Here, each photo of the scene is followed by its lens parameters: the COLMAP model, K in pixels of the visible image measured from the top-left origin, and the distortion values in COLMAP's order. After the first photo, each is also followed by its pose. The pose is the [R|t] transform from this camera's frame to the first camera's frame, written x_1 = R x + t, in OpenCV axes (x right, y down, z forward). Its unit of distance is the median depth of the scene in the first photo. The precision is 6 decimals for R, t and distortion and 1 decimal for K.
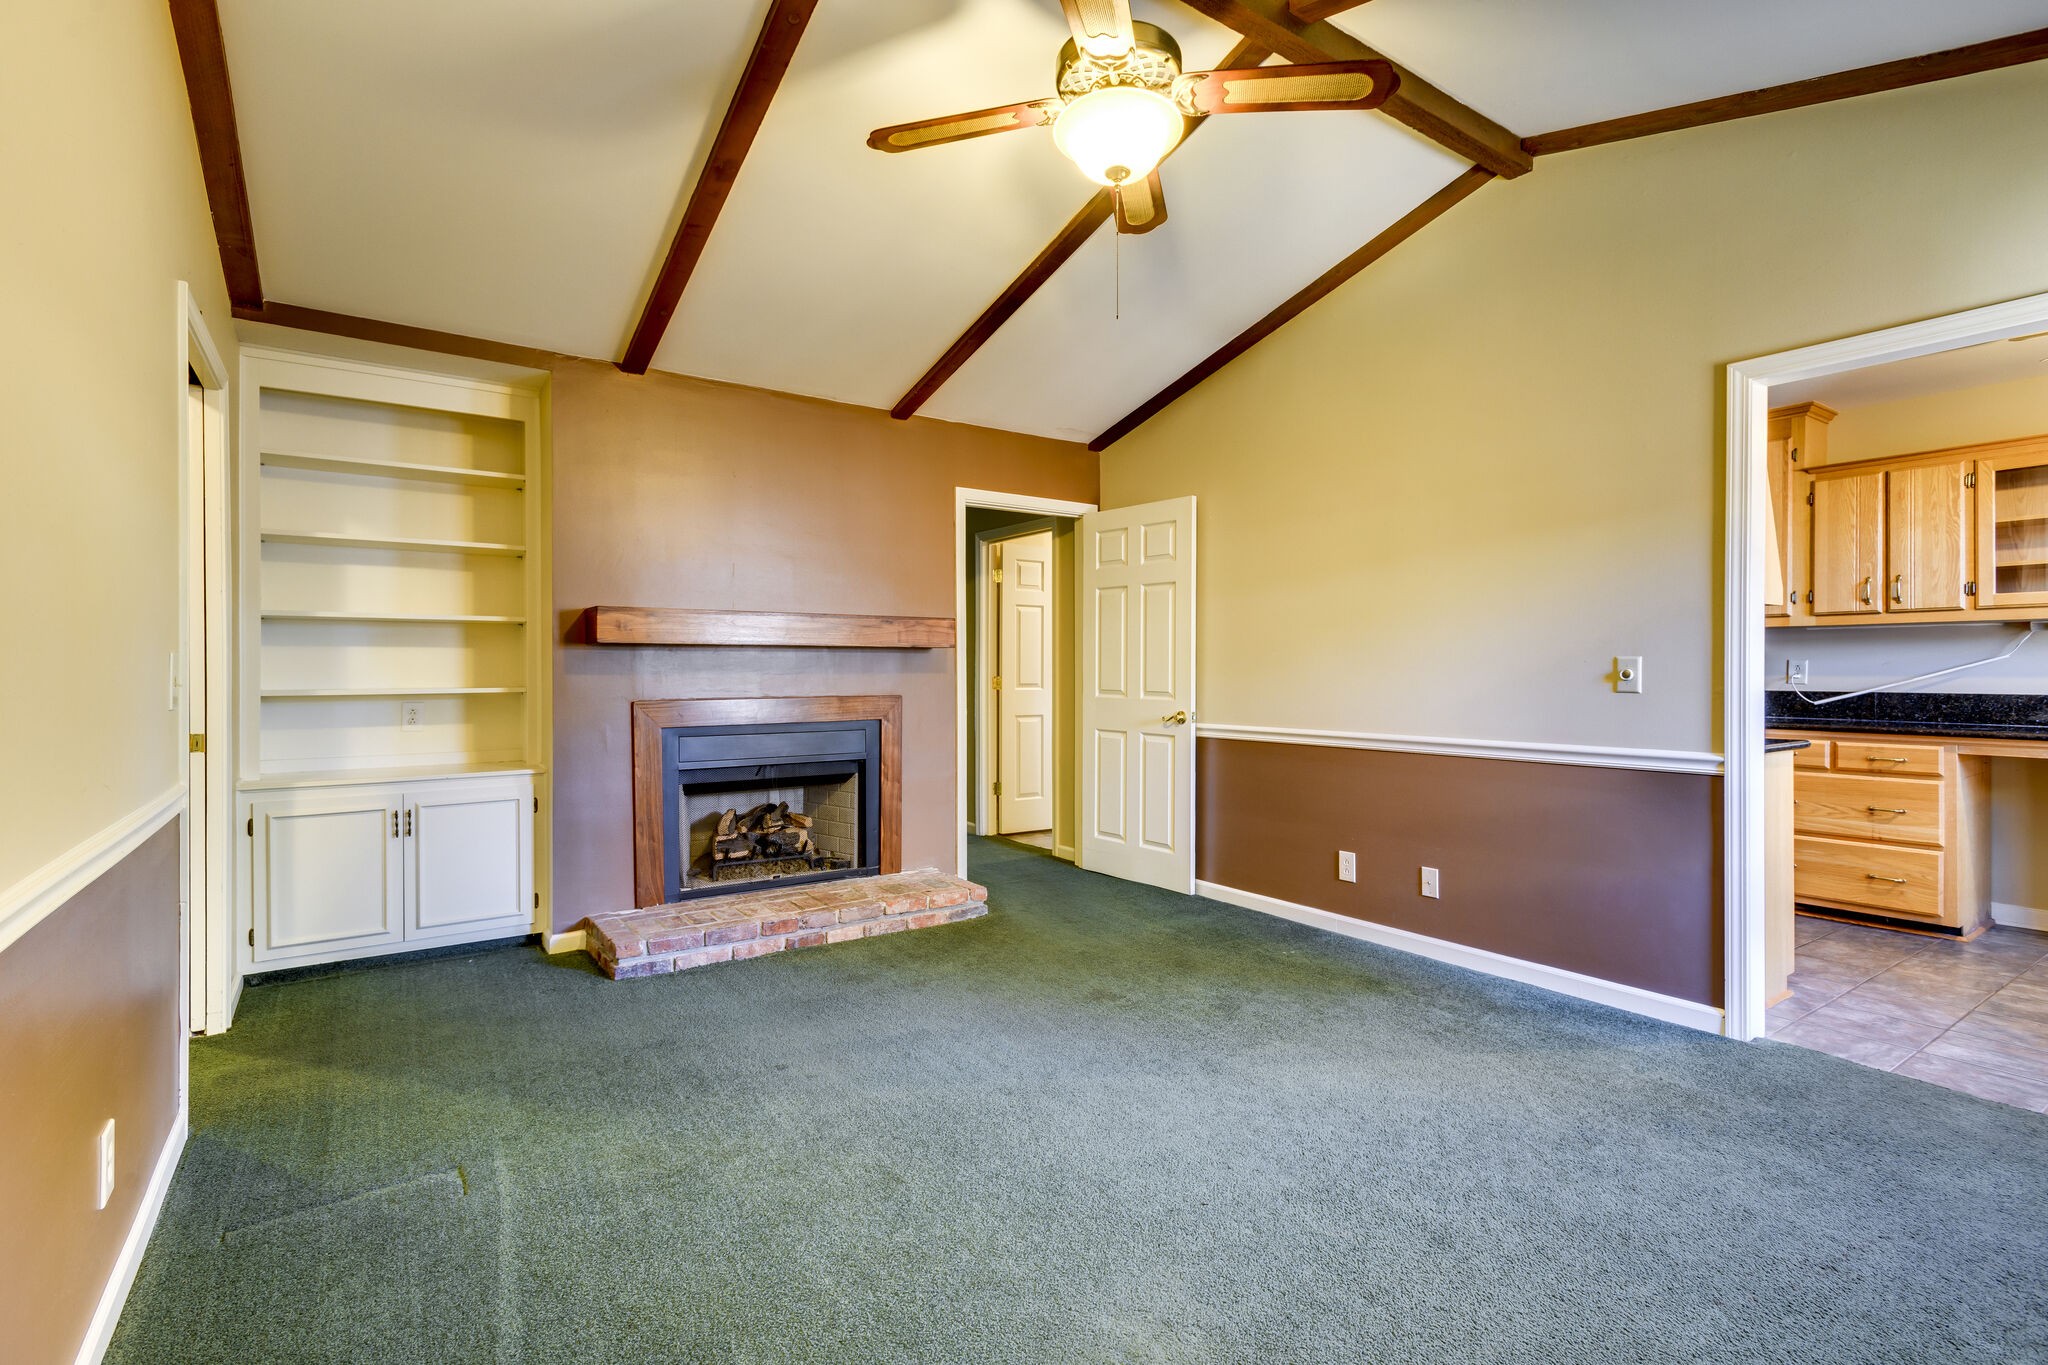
lens RADIAL K [[955.9, 0, 1028.4], [0, 955.9, 684.6], [0, 0, 1]] dist [0.017166, 0.000316]
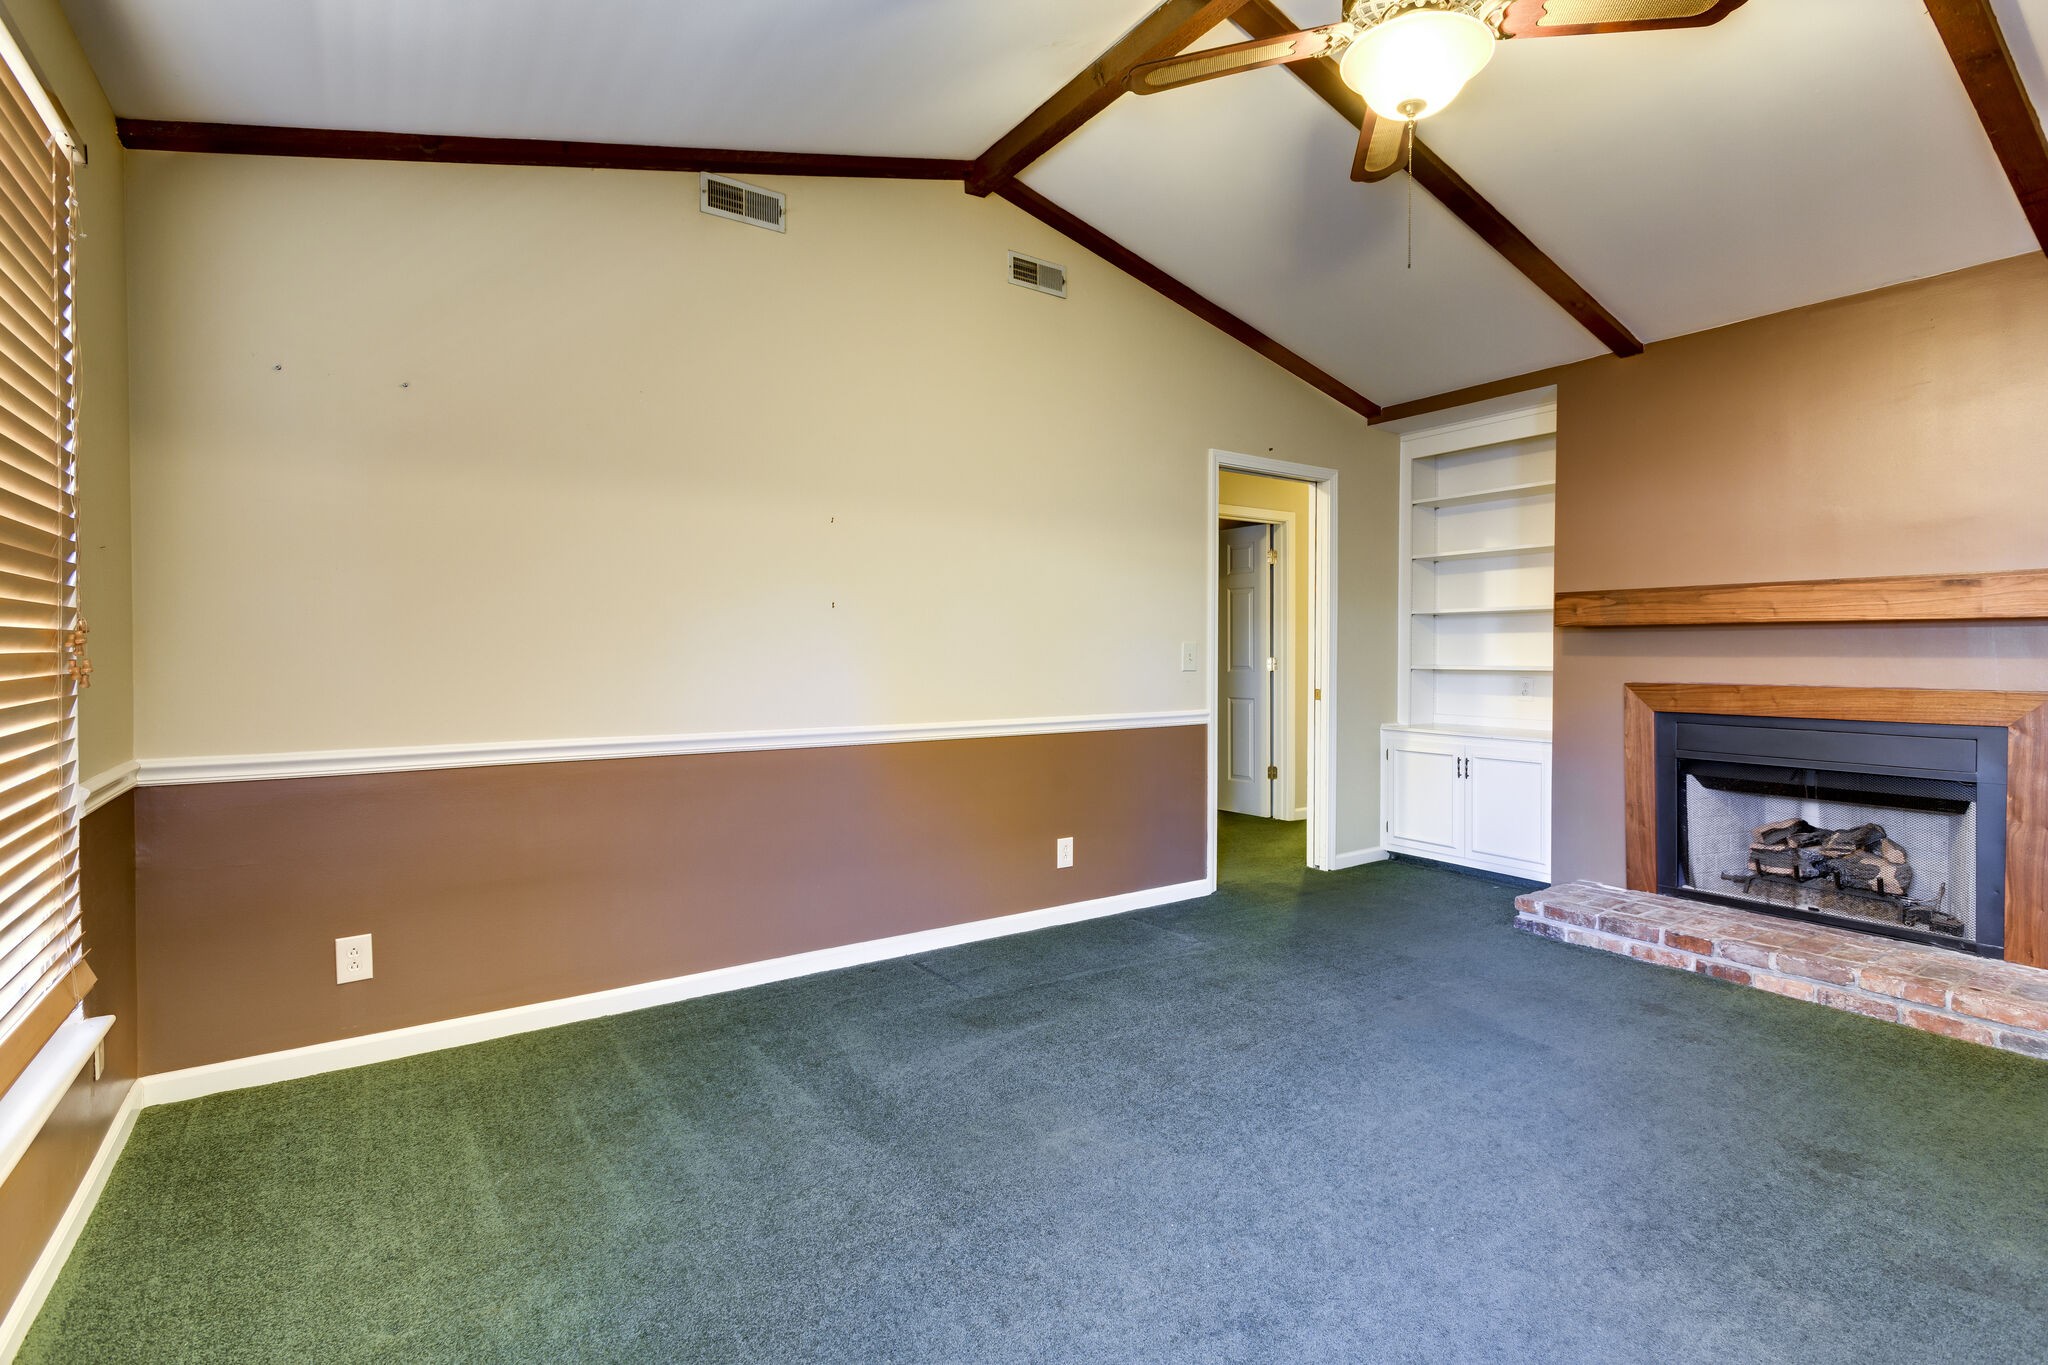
lens RADIAL K [[955.9, 0, 1029.9], [0, 955.9, 665.1], [0, 0, 1]] dist [0.017166, 0.000316]
pose [[0.001218, 0.020364, -0.999792, 0.655373], [-0.013477, 0.999702, 0.020345, -0.014645], [0.999908, 0.013449, 0.001492, 0.403036]]
